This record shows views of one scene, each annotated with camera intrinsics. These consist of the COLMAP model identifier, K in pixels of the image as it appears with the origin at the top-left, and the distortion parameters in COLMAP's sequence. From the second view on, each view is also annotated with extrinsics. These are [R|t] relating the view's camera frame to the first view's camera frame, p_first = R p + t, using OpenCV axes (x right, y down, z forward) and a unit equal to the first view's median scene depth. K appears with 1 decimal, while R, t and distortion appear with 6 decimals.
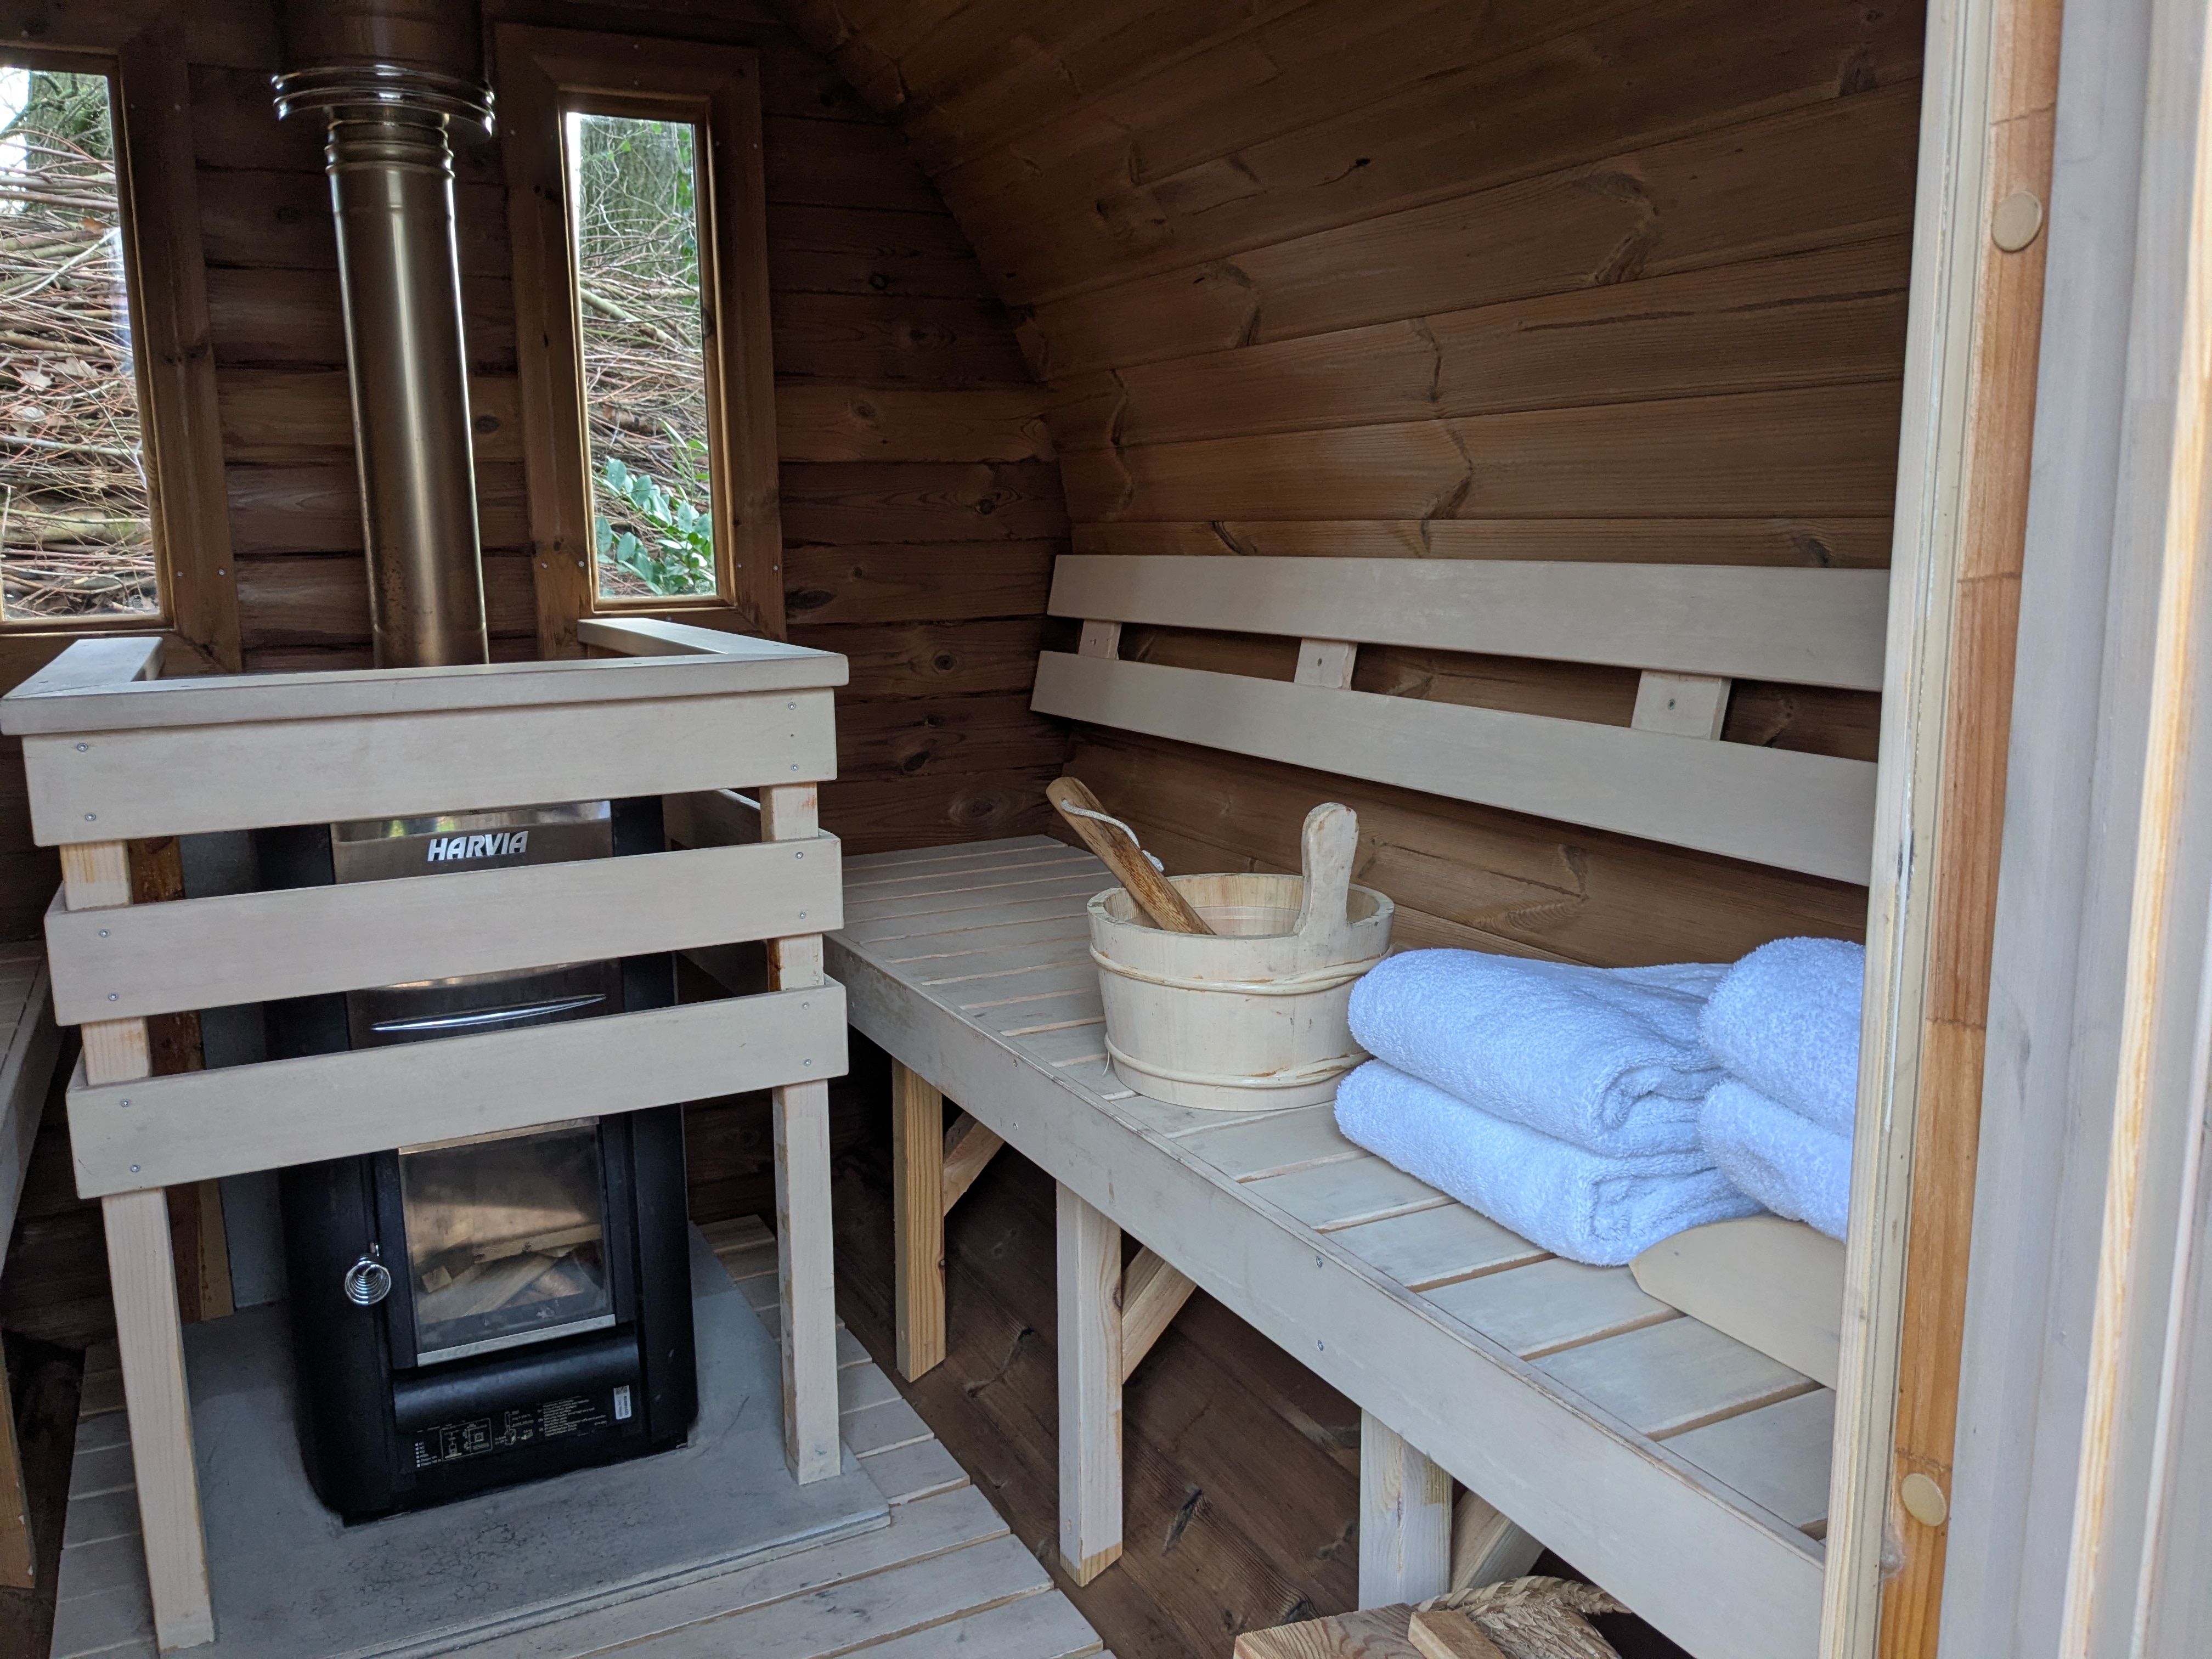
lens RADIAL K [[1760.5, 0, 1098.5], [0, 1760.5, 832.9], [0, 0, 1]] dist [0.002053, -0.111269]
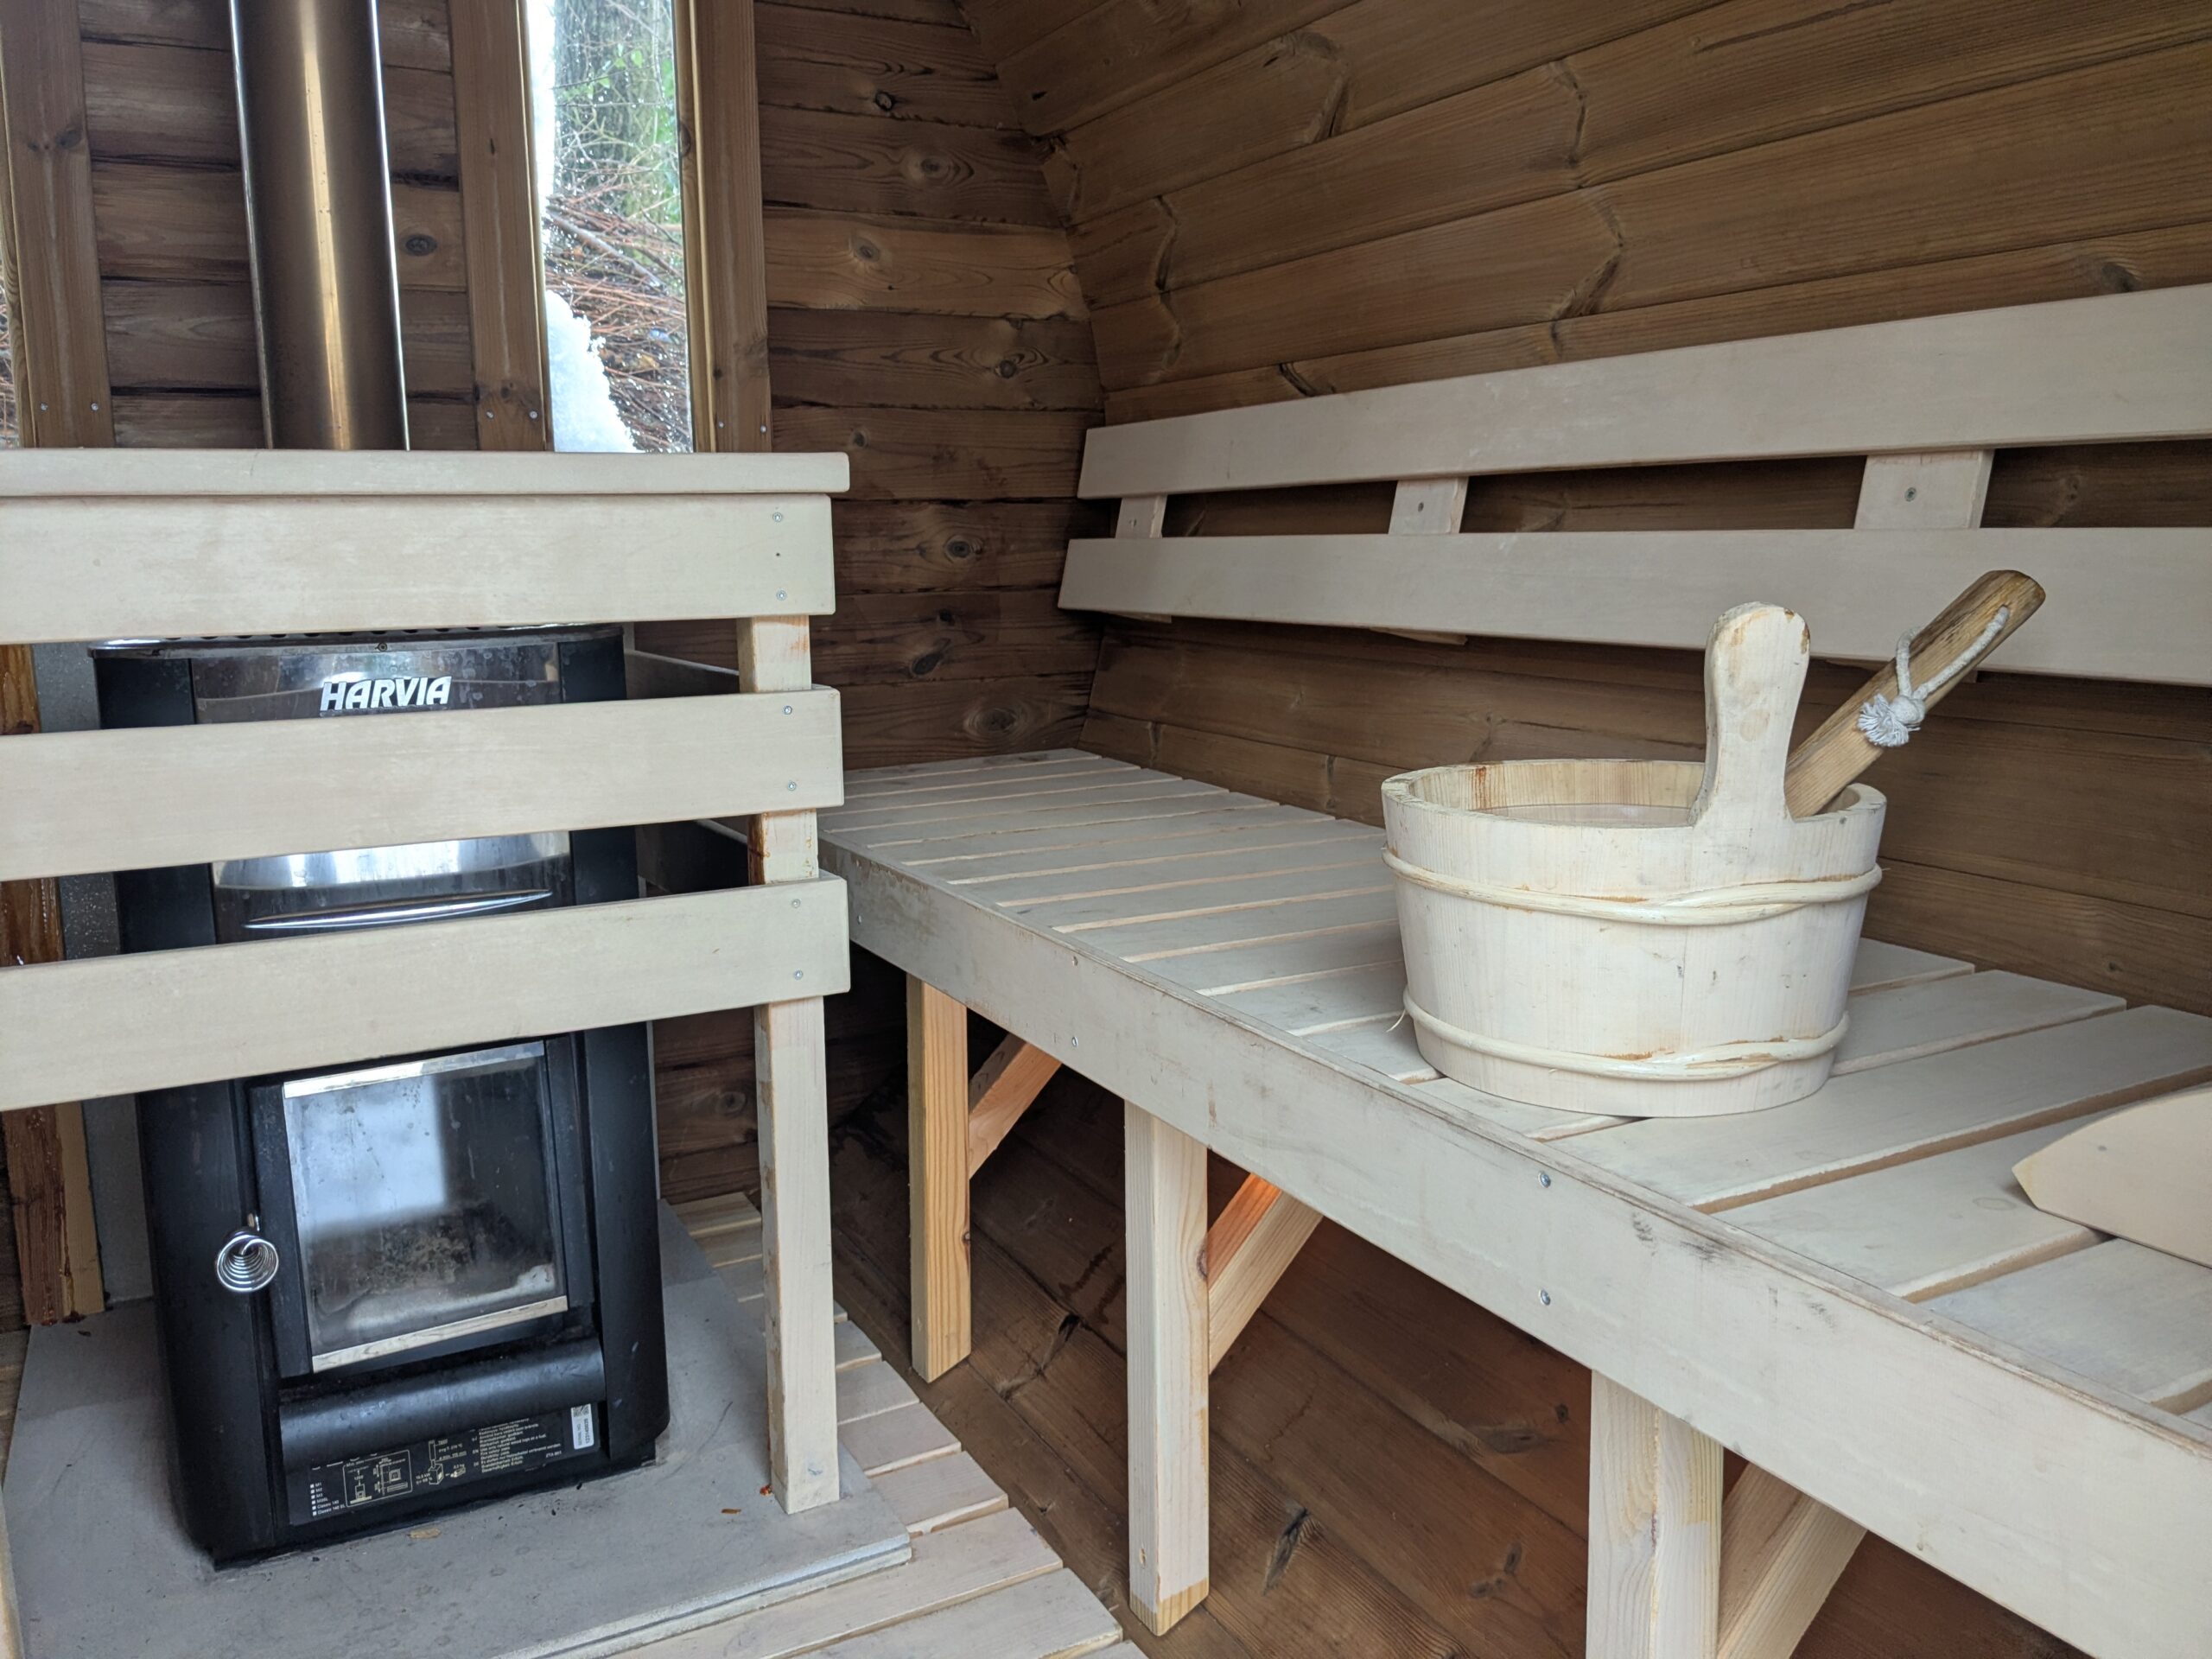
lens RADIAL K [[1729.0, 0, 1117.6], [0, 1729.0, 825.2], [0, 0, 1]] dist [-0.003786, -0.057557]
pose [[0.999706, -0.003051, 0.024046, -0.038489], [0.003575, 0.999757, -0.021758, 0.071810], [-0.023974, 0.021838, 0.999474, 0.190684]]
